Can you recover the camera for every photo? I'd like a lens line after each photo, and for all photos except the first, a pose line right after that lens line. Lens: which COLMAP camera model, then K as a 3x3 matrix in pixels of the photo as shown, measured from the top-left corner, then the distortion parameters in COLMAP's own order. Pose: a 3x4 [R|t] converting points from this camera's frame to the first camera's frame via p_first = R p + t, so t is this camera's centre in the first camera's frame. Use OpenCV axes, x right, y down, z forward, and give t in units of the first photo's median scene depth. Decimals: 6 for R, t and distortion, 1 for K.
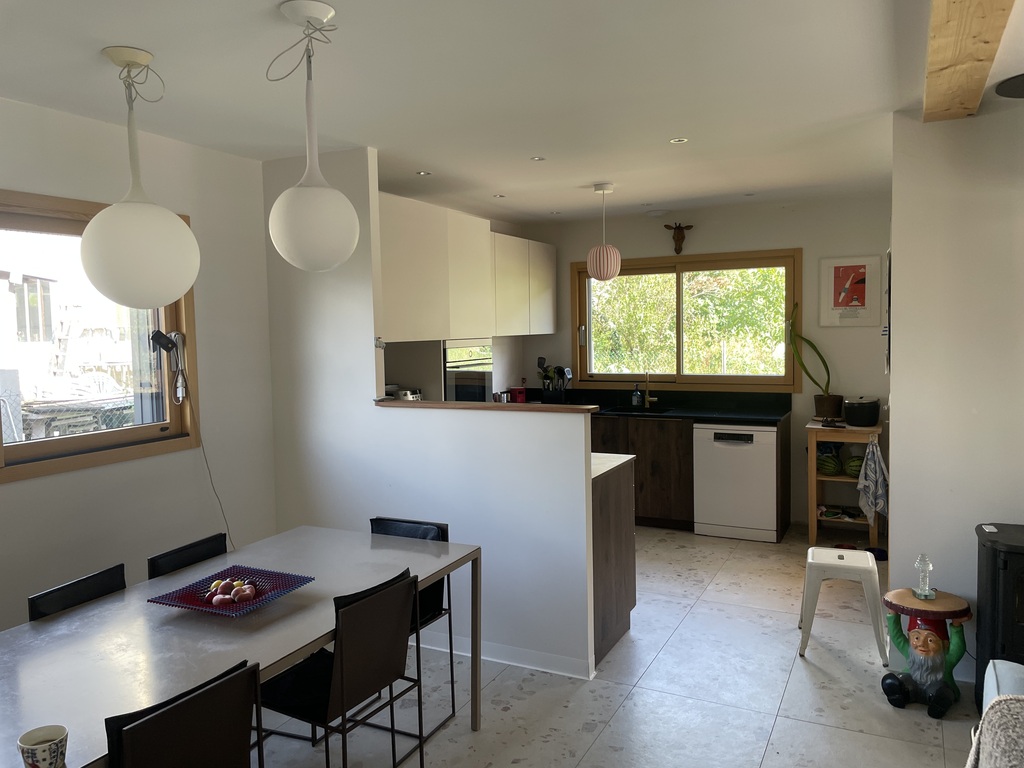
lens RADIAL K [[774.9, 0, 508.4], [0, 774.9, 374.9], [0, 0, 1]] dist [0.075713, -0.106239]
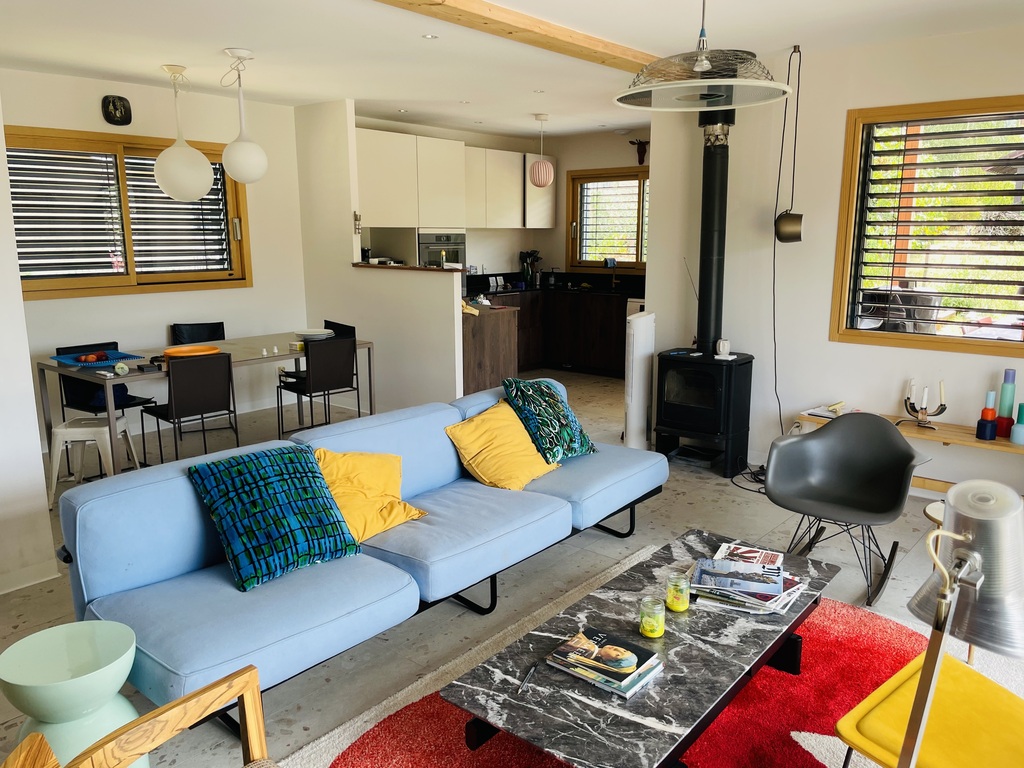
lens RADIAL K [[780.3, 0, 516.1], [0, 780.3, 382.8], [0, 0, 1]] dist [0.074685, -0.103674]
pose [[0.972688, 0.063099, -0.223373, 0.348755], [-0.033021, 0.990170, 0.135915, 0.029707], [0.229754, -0.124827, 0.965211, -0.336266]]
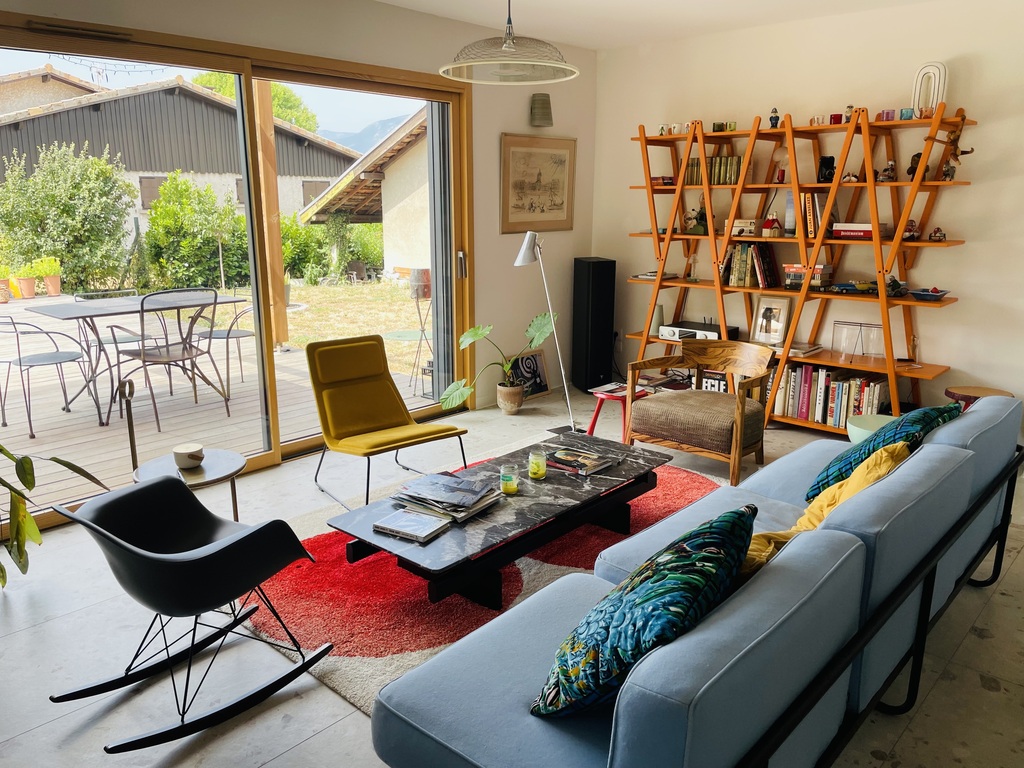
lens RADIAL K [[780.3, 0, 516.1], [0, 780.3, 382.8], [0, 0, 1]] dist [0.074685, -0.103674]
pose [[-0.964227, -0.045377, 0.261166, 0.208312], [0.033718, 0.956241, 0.290631, -0.017095], [-0.262926, 0.289040, -0.920503, 0.539547]]
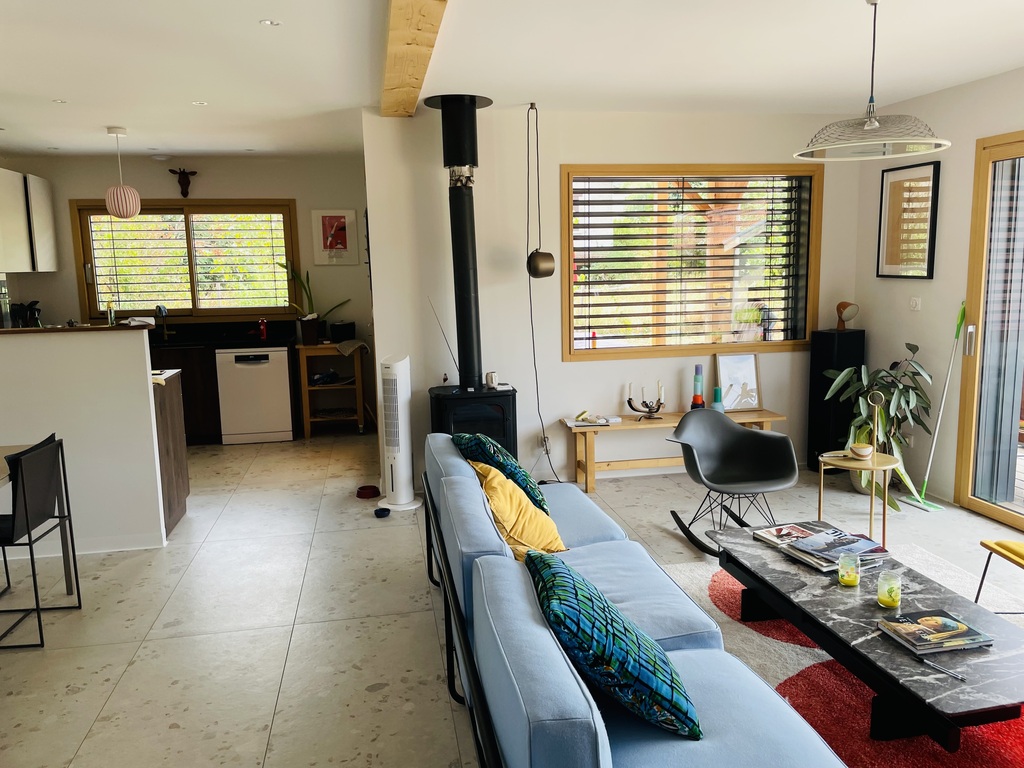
lens RADIAL K [[780.3, 0, 516.1], [0, 780.3, 382.8], [0, 0, 1]] dist [0.074685, -0.103674]
pose [[0.795398, -0.085799, 0.599984, -0.105278], [0.041784, 0.995337, 0.086942, 0.028501], [-0.604646, -0.044084, 0.795274, -0.183257]]
